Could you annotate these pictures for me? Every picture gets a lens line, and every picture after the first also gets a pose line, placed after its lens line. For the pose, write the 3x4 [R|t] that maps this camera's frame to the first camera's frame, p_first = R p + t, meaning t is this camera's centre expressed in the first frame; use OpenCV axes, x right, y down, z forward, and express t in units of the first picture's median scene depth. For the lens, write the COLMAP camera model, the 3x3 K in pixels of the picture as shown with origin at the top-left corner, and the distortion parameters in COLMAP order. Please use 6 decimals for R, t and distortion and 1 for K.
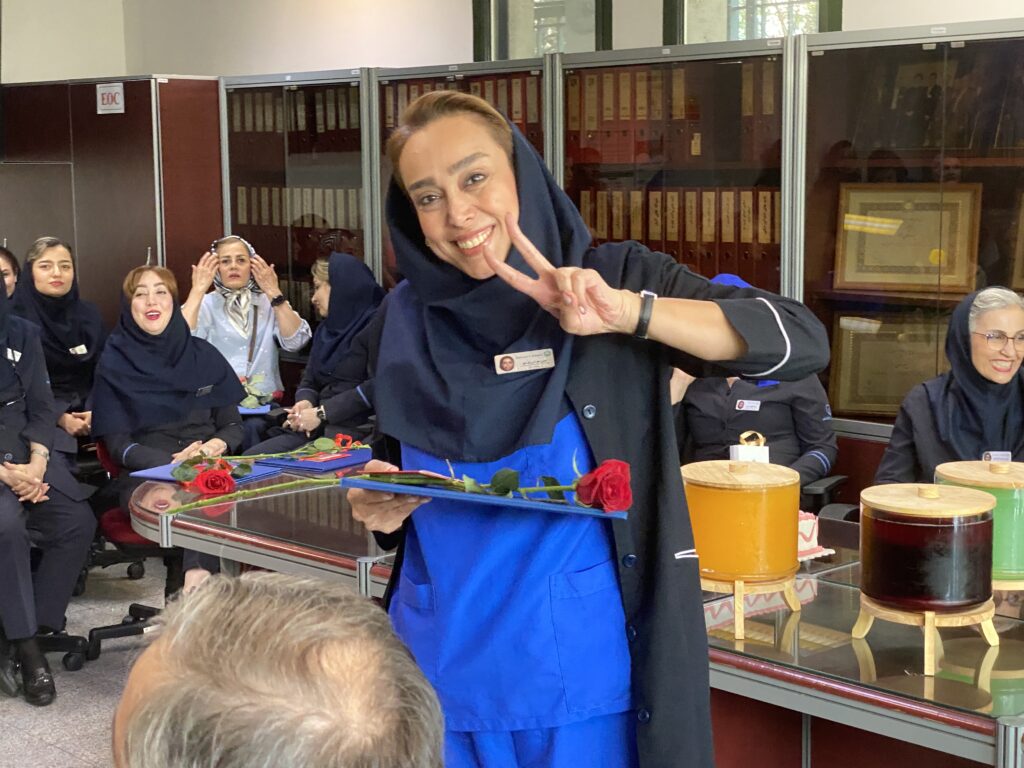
lens RADIAL K [[1714.6, 0, 496.1], [0, 1714.6, 380.0], [0, 0, 1]] dist [0.095611, 0.000000]
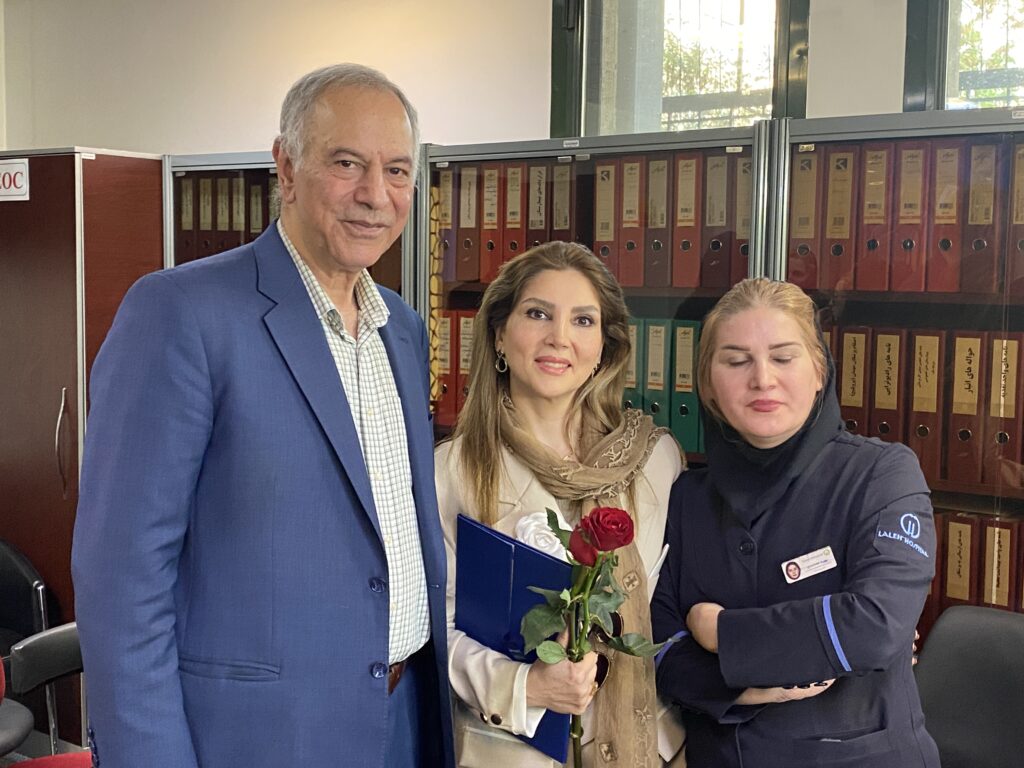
lens RADIAL K [[1221.9, 0, 504.2], [0, 1221.9, 379.7], [0, 0, 1]] dist [0.064241, 0.000000]
pose [[0.977438, -0.003900, 0.211185, -0.131248], [0.009536, 0.999625, -0.025679, -0.064972], [-0.211006, 0.027114, 0.977109, 0.458418]]
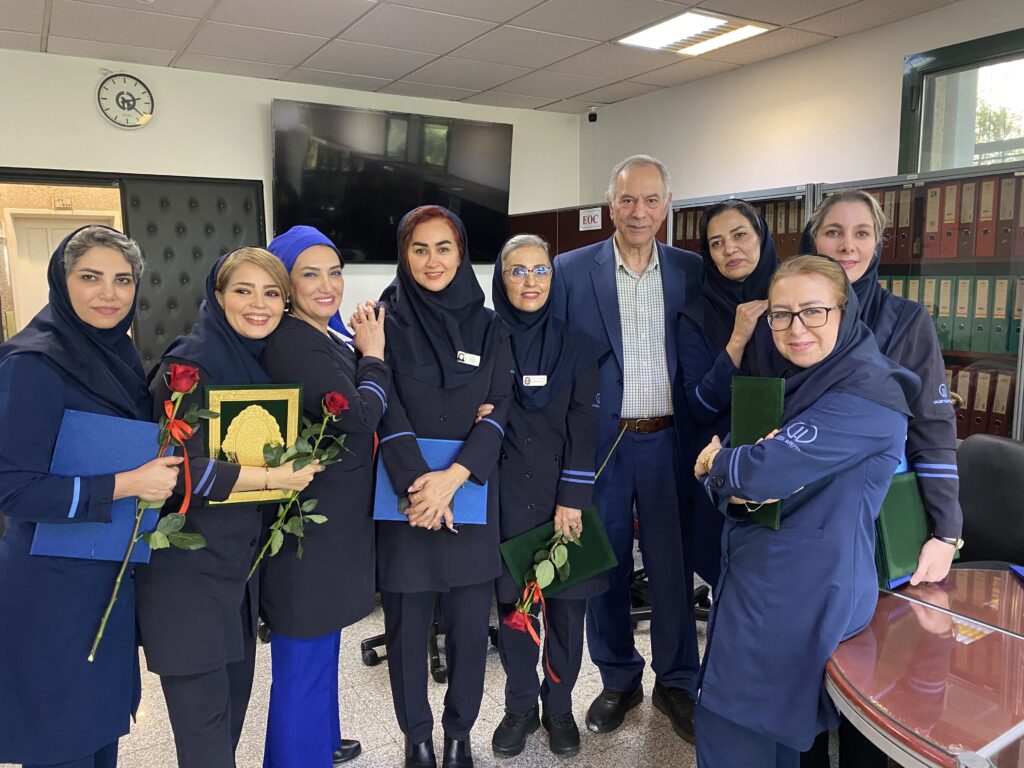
lens RADIAL K [[785.8, 0, 506.5], [0, 785.8, 383.7], [0, 0, 1]] dist [0.035549, -0.042894]
pose [[0.982274, 0.015706, -0.186794, -0.170311], [-0.012666, 0.999767, 0.017455, -0.036229], [0.187025, -0.014780, 0.982244, 0.341693]]
